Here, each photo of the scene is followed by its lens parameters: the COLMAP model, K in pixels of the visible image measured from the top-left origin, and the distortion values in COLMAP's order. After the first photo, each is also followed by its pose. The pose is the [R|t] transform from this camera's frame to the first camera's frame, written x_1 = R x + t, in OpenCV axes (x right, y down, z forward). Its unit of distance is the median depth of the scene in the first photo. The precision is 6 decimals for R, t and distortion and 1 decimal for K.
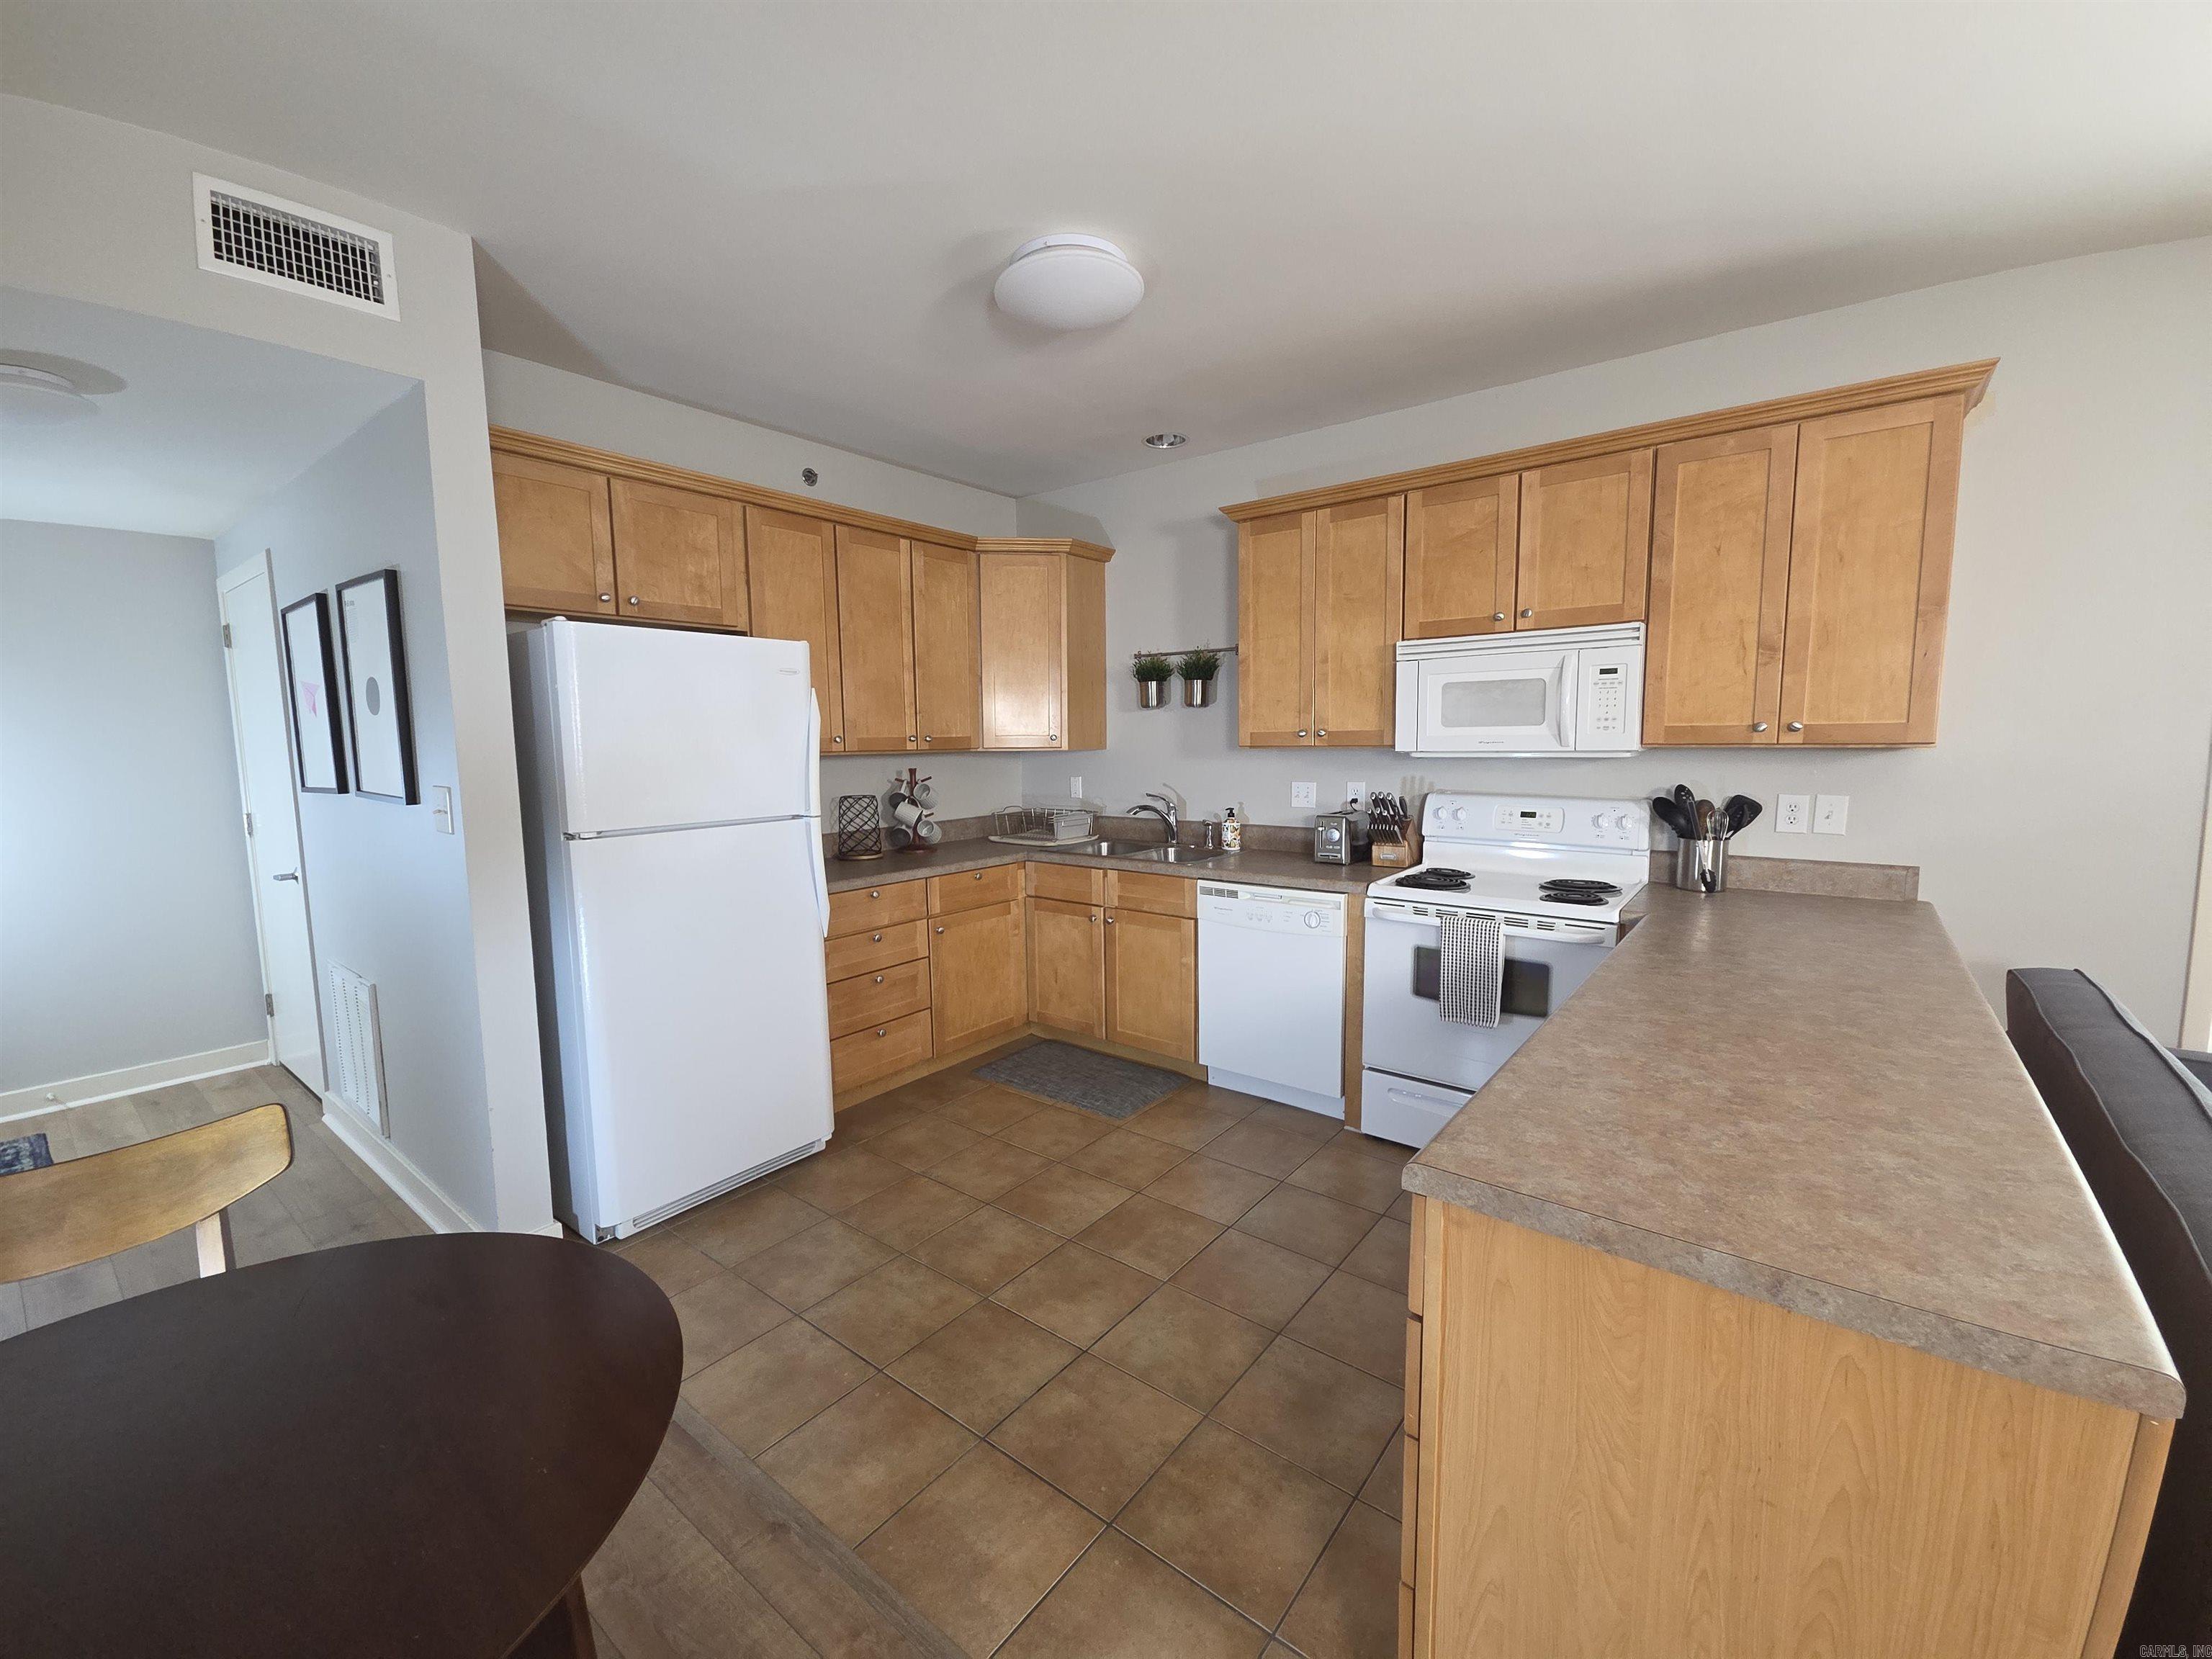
lens RADIAL K [[901.9, 0, 1105.4], [0, 901.9, 829.6], [0, 0, 1]] dist [0.010937, -0.006741]
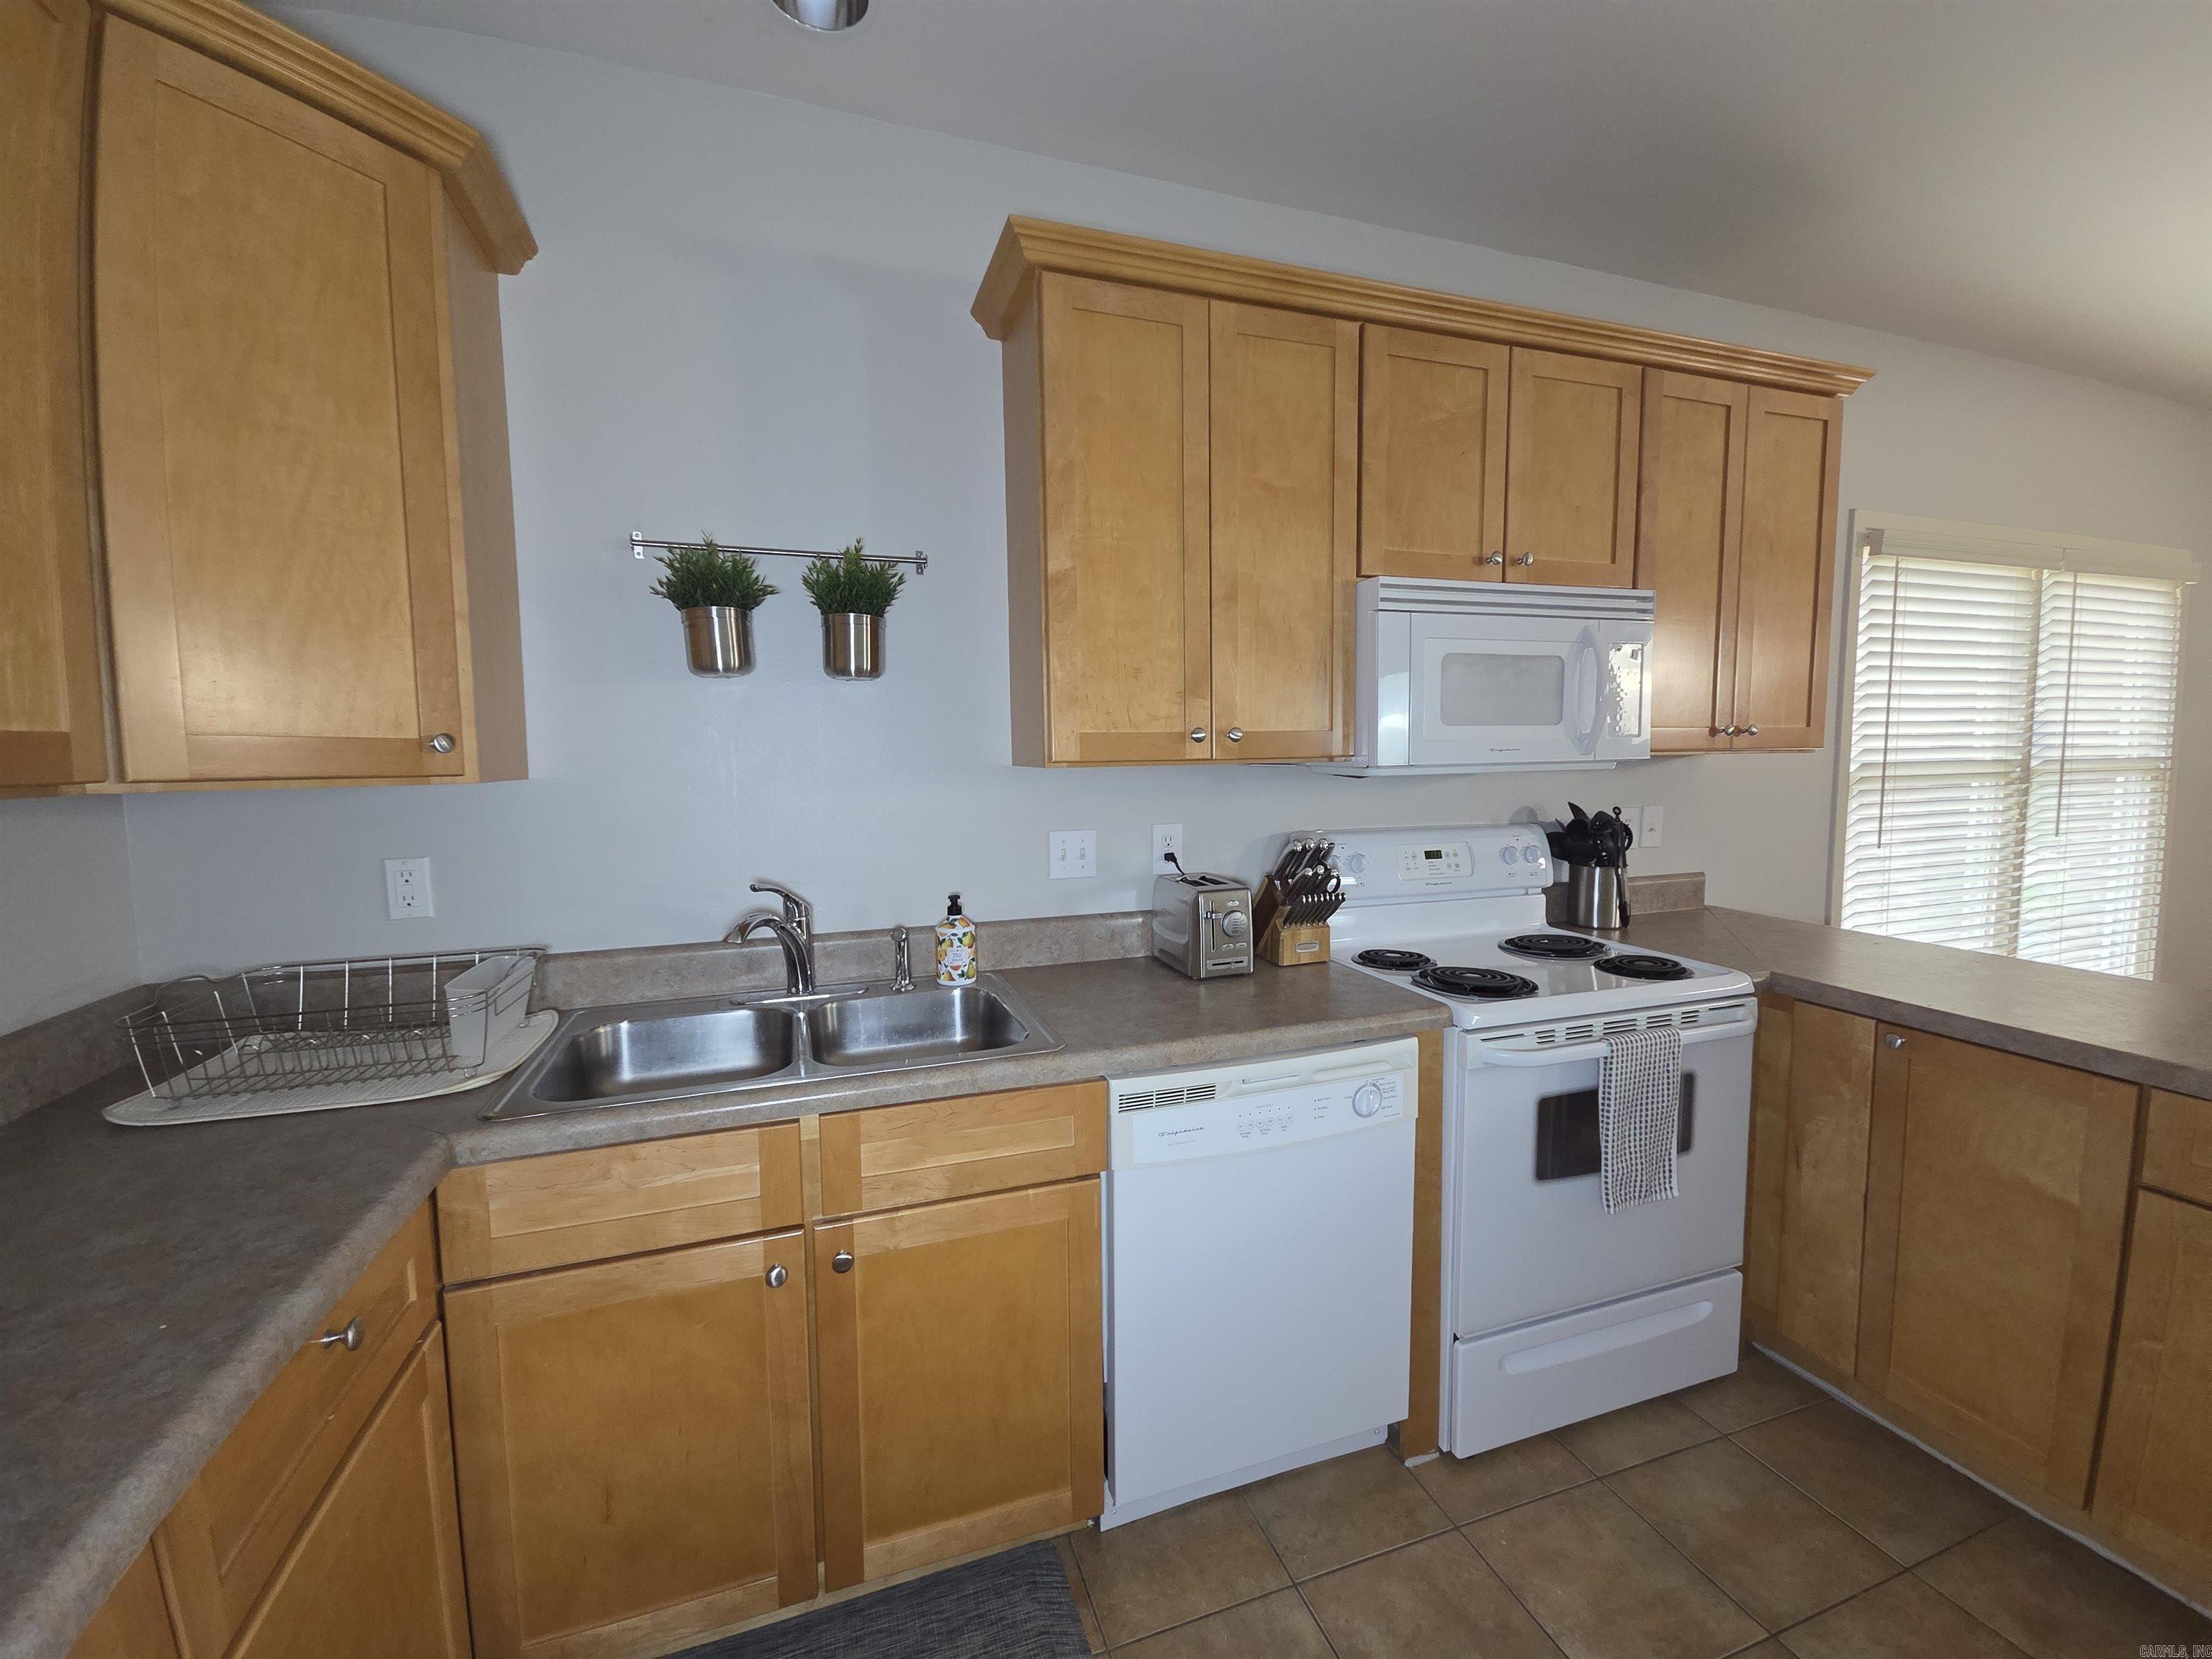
lens RADIAL K [[901.9, 0, 1109.5], [0, 901.9, 829.1], [0, 0, 1]] dist [0.010937, -0.006741]
pose [[0.543114, -0.065696, 0.837085, -0.287335], [0.094450, 0.995387, 0.016839, -0.080718], [-0.834330, 0.069917, 0.546814, 0.921741]]
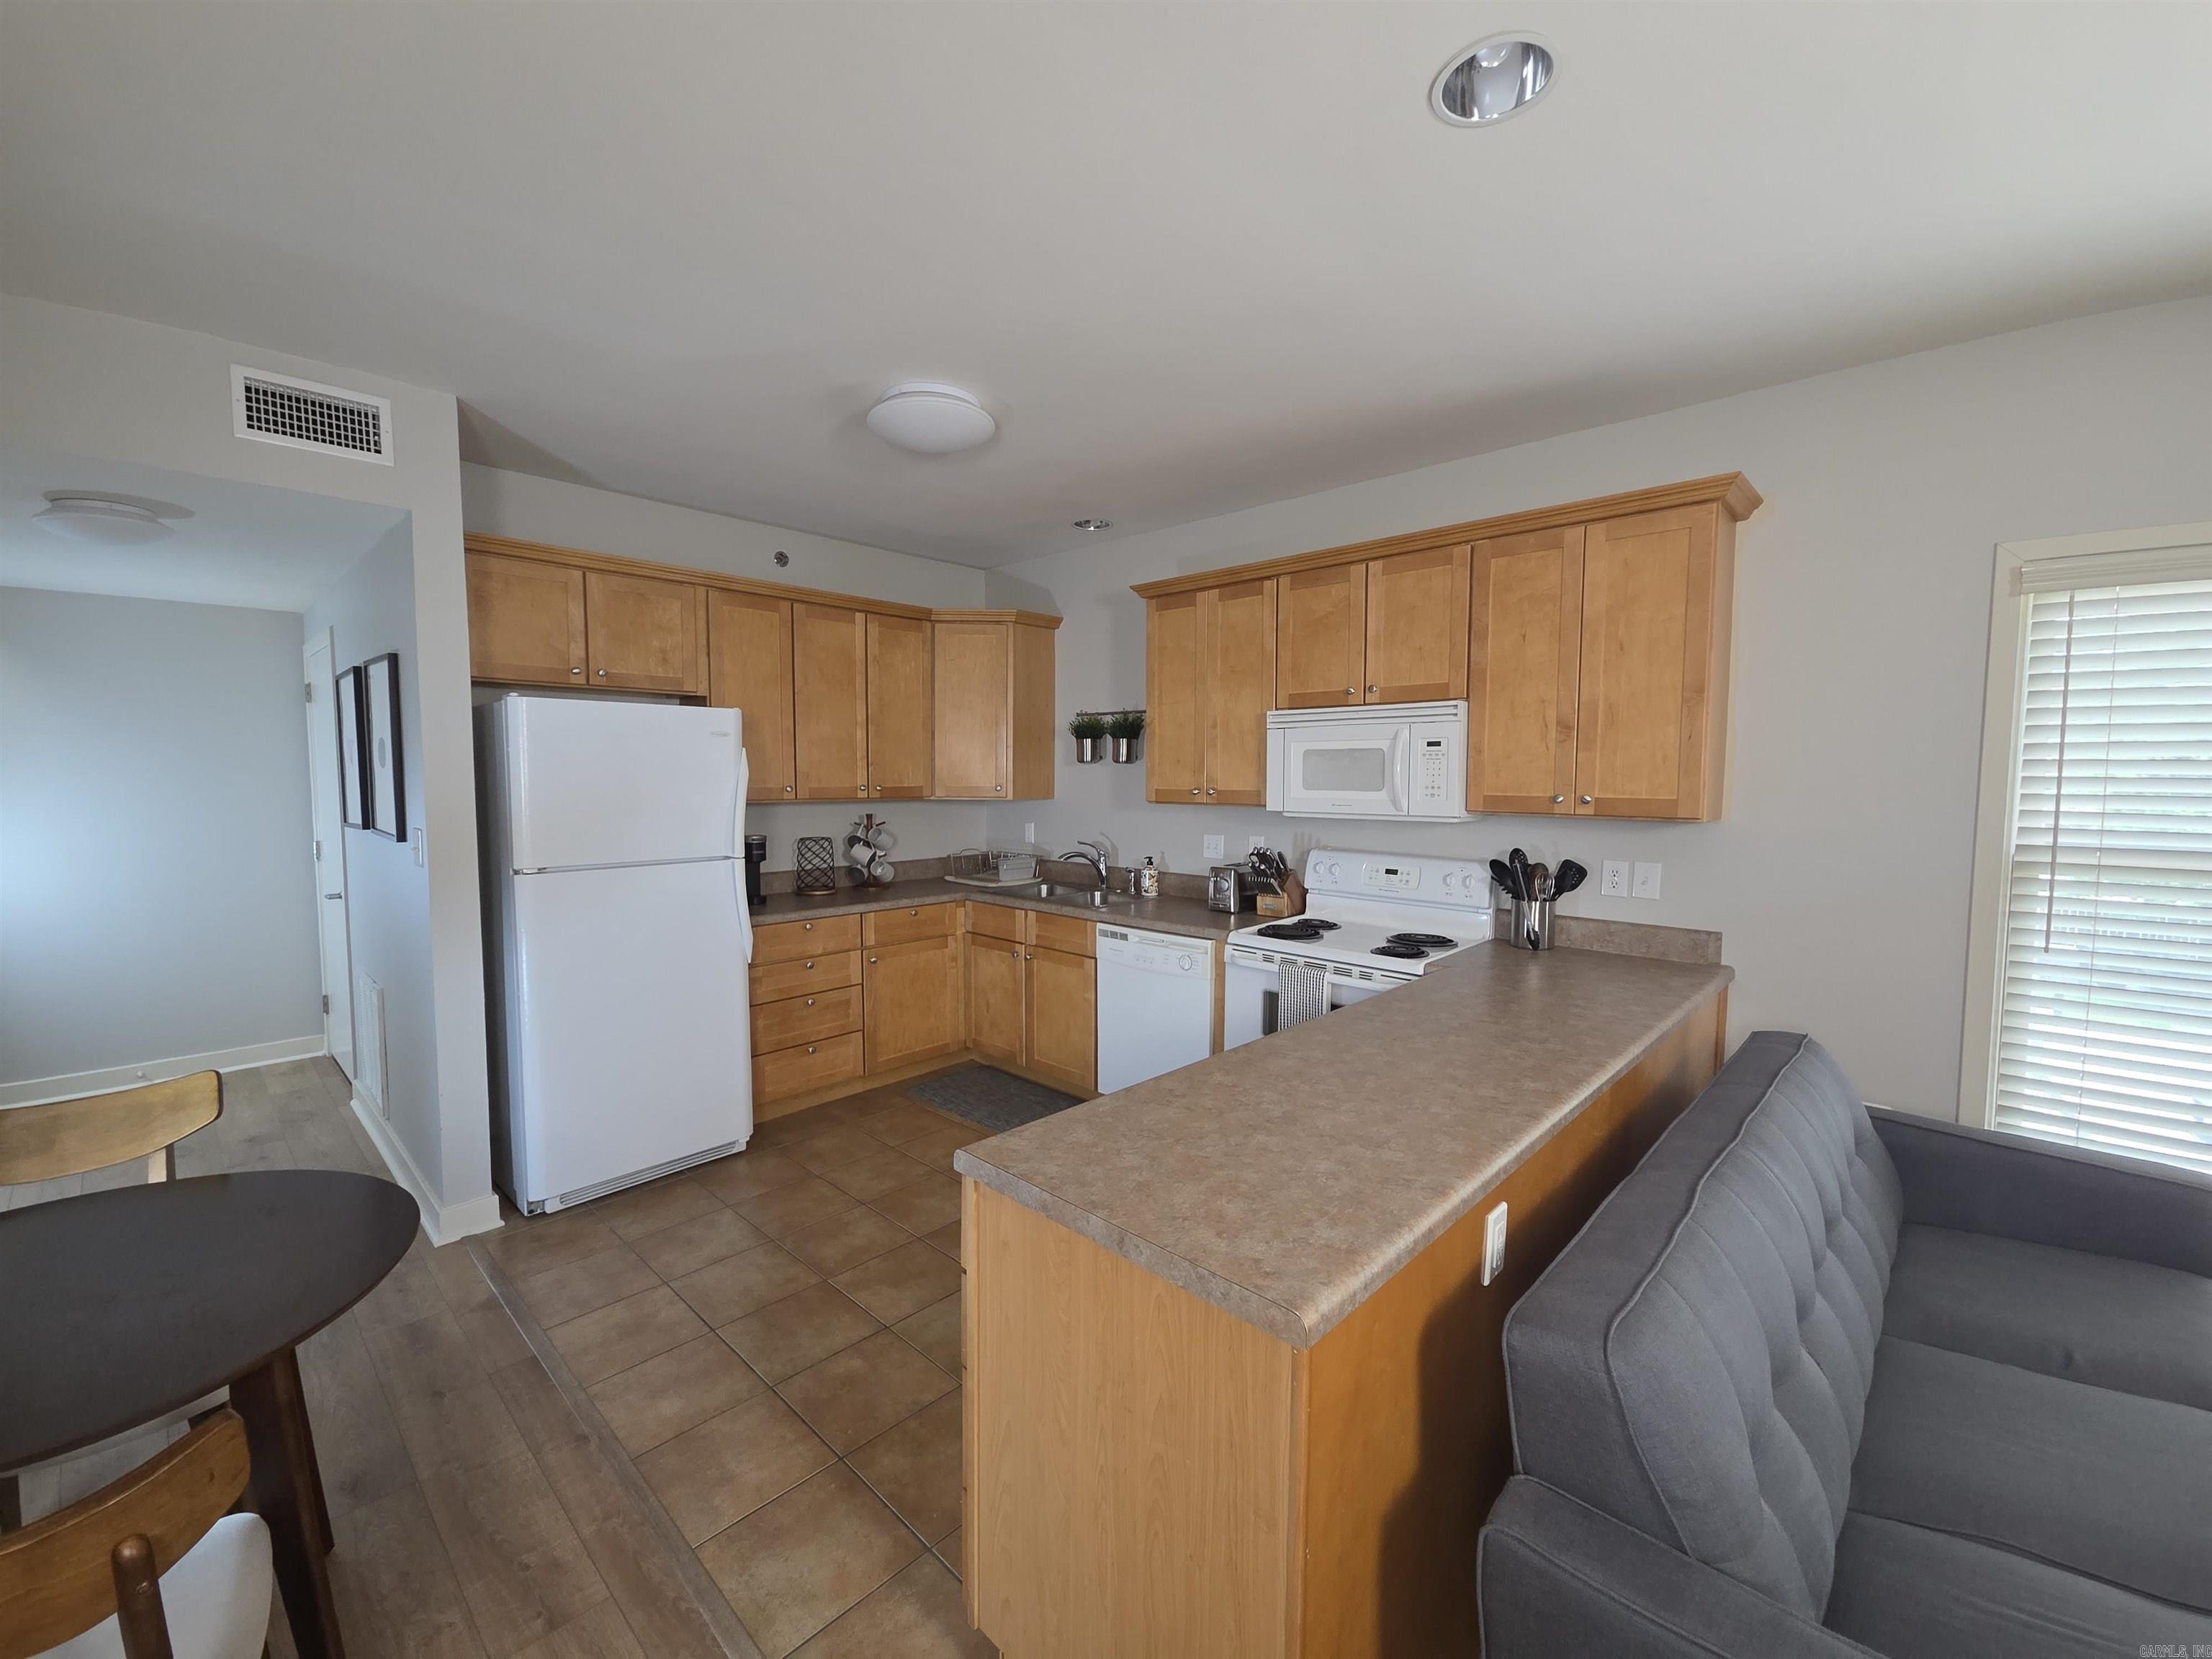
lens RADIAL K [[901.9, 0, 1105.7], [0, 901.9, 829.6], [0, 0, 1]] dist [0.010937, -0.006741]
pose [[0.995512, 0.022150, -0.092005, 0.254104], [-0.025753, 0.998940, -0.038154, -0.018860], [0.091063, 0.040353, 0.995027, -0.115114]]
